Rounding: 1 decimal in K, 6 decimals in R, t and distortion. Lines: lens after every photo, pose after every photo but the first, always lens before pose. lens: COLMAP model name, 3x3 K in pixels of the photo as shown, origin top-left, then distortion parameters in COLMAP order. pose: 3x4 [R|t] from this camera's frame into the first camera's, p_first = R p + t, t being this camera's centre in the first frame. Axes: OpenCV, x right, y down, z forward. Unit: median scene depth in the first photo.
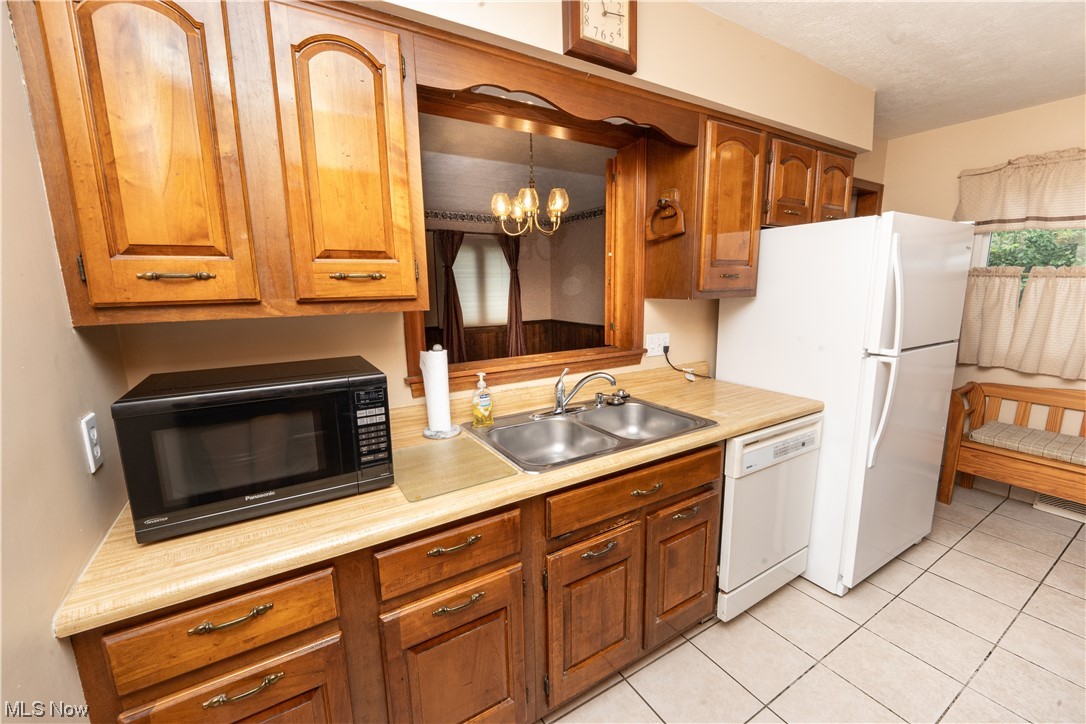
lens RADIAL K [[448.9, 0, 546.6], [0, 448.9, 364.0], [0, 0, 1]] dist [-0.010819, -0.000250]
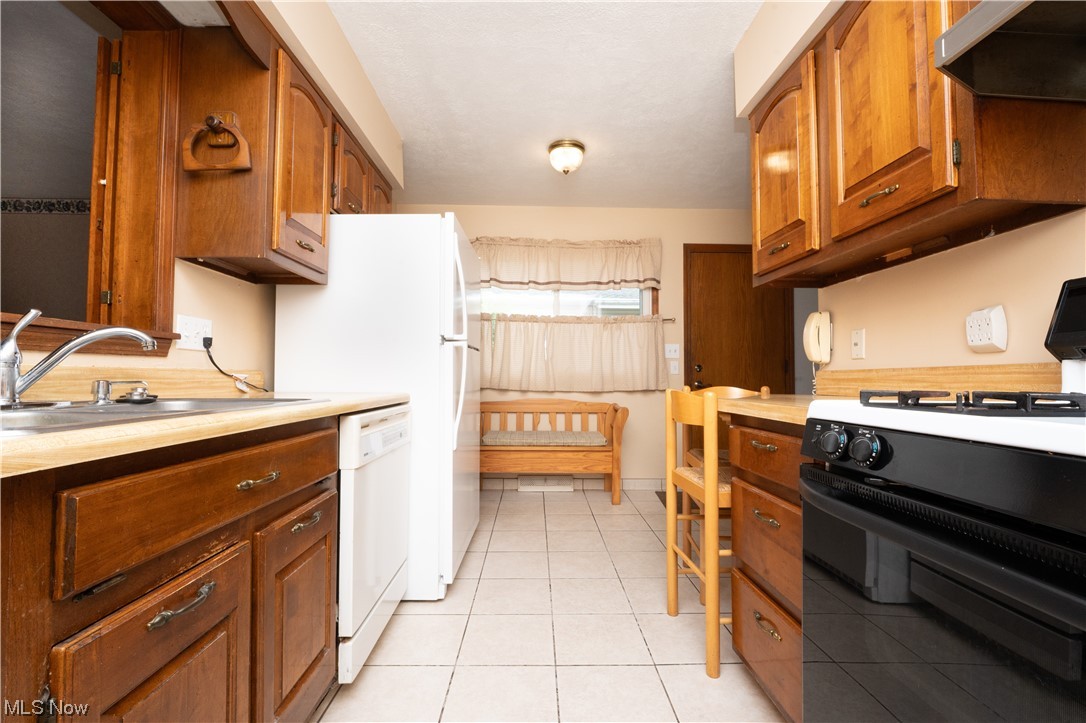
lens RADIAL K [[459.0, 0, 544.8], [0, 459.0, 363.1], [0, 0, 1]] dist [-0.001999, -0.006225]
pose [[0.505578, 0.041341, 0.861790, -0.092866], [0.146007, 0.980345, -0.132685, 0.200709], [-0.850337, 0.192910, 0.489605, 0.256733]]
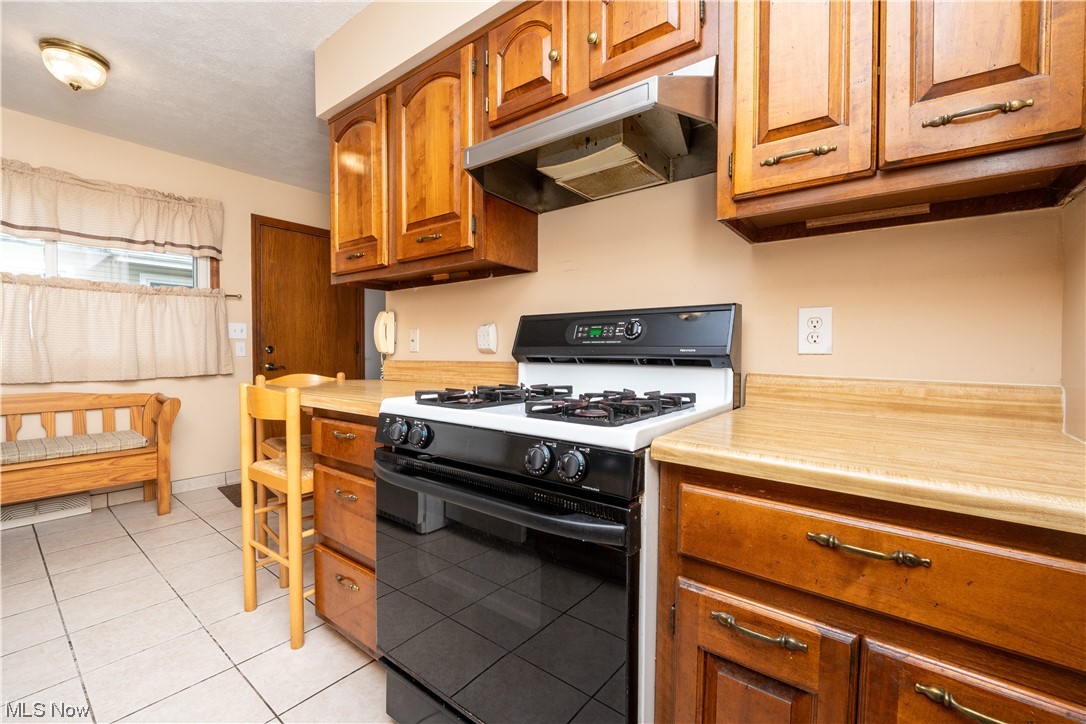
lens RADIAL K [[448.9, 0, 546.6], [0, 448.9, 364.0], [0, 0, 1]] dist [-0.010819, -0.000250]
pose [[-0.350536, -0.015096, 0.936428, -0.185257], [0.169009, 0.982435, 0.079103, 0.156940], [-0.921174, 0.185993, -0.341827, 0.256187]]
